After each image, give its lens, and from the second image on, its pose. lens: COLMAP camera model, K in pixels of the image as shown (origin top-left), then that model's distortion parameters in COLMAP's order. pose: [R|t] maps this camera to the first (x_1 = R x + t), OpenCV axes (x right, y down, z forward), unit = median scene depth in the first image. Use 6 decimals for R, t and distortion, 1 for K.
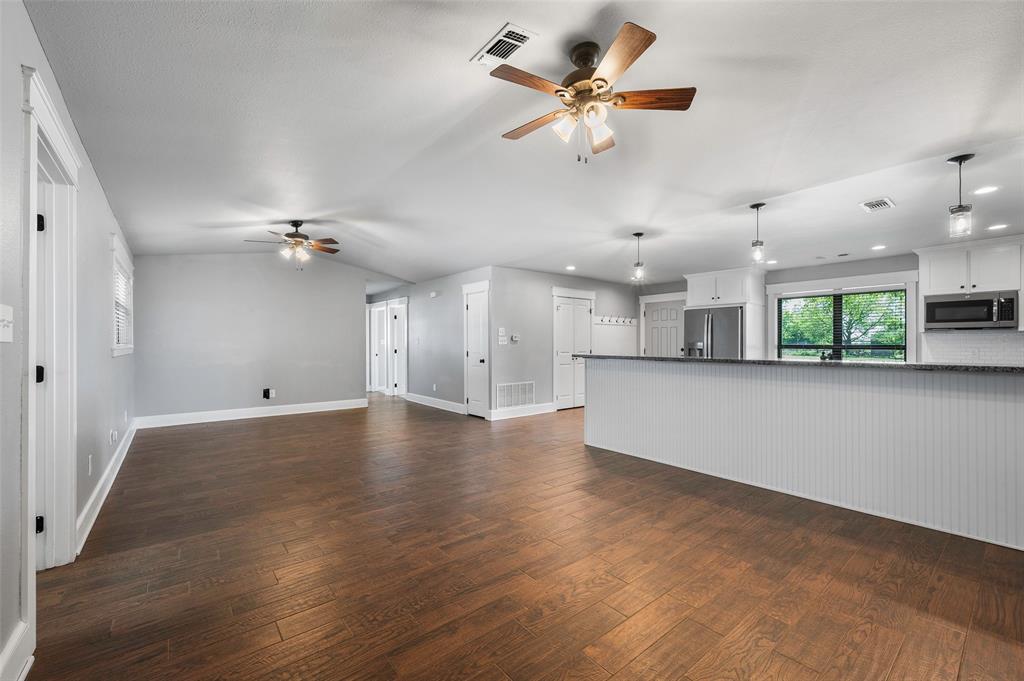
lens RADIAL K [[419.0, 0, 513.7], [0, 419.0, 346.6], [0, 0, 1]] dist [0.000587, 0.000299]
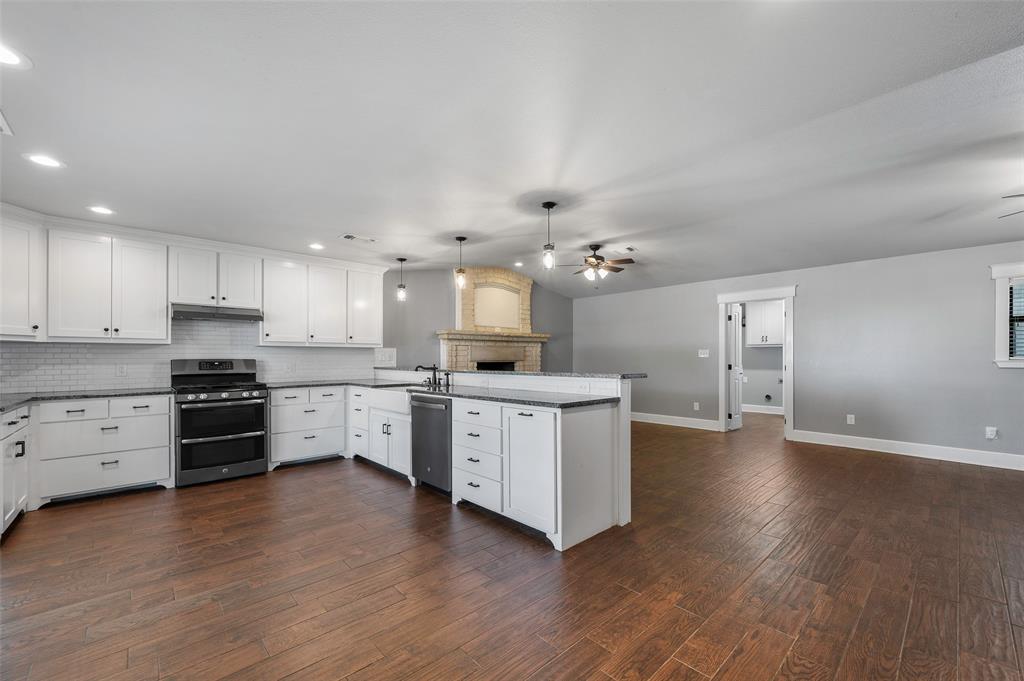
lens RADIAL K [[411.6, 0, 511.8], [0, 411.6, 358.3], [0, 0, 1]] dist [0.000351, 0.000607]
pose [[-0.998355, 0.002595, -0.057276, 0.371171], [0.002179, 0.999971, 0.007312, -0.009881], [0.057293, 0.007176, -0.998332, 1.569895]]
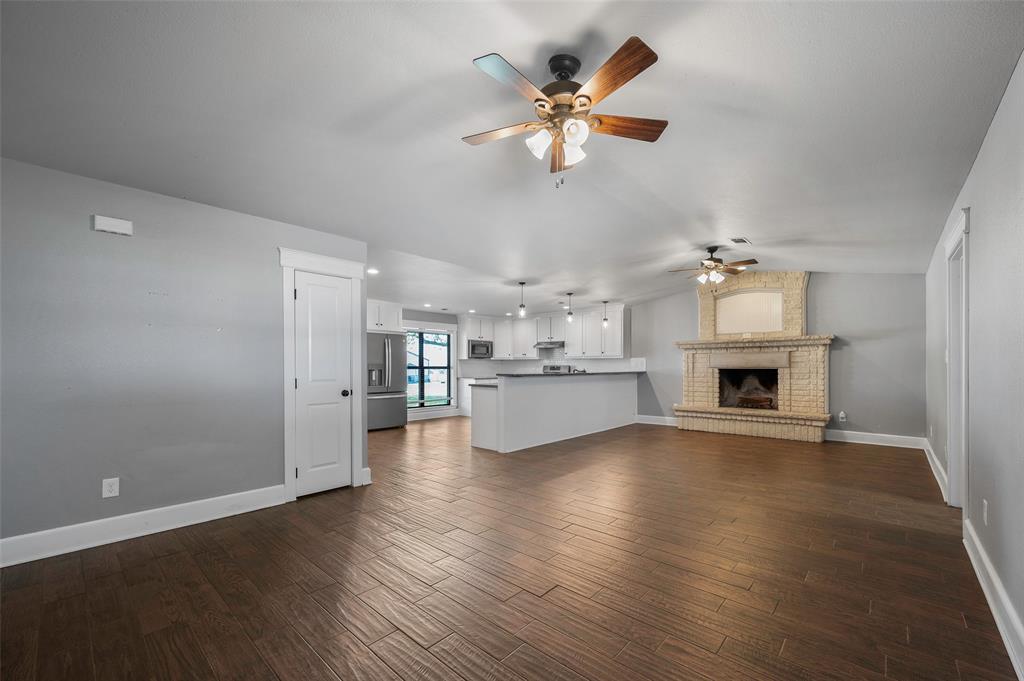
lens RADIAL K [[411.9, 0, 517.1], [0, 411.9, 366.4], [0, 0, 1]] dist [-0.000259, 0.000011]
pose [[-0.154290, 0.000171, 0.988026, -0.927076], [0.008179, 0.999966, 0.001105, -0.002398], [-0.987992, 0.008252, -0.154286, 1.126417]]
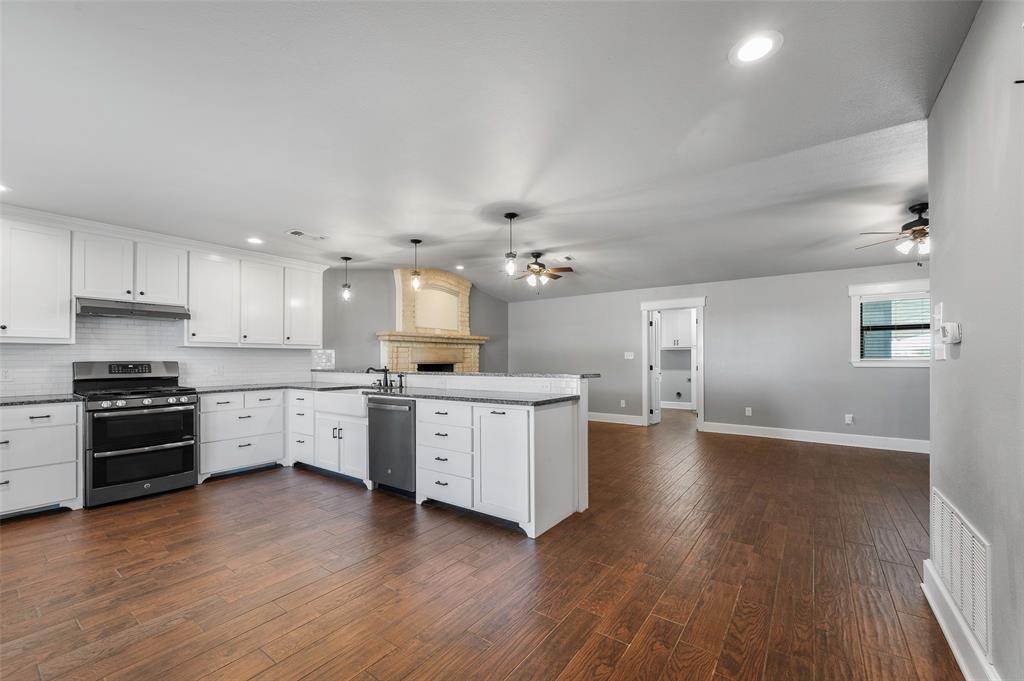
lens RADIAL K [[411.6, 0, 511.8], [0, 411.6, 358.3], [0, 0, 1]] dist [0.000351, 0.000607]
pose [[-0.968239, 0.002562, -0.250015, 0.447060], [0.001753, 0.999992, 0.003458, -0.010158], [0.250022, 0.002910, -0.968236, 1.591587]]
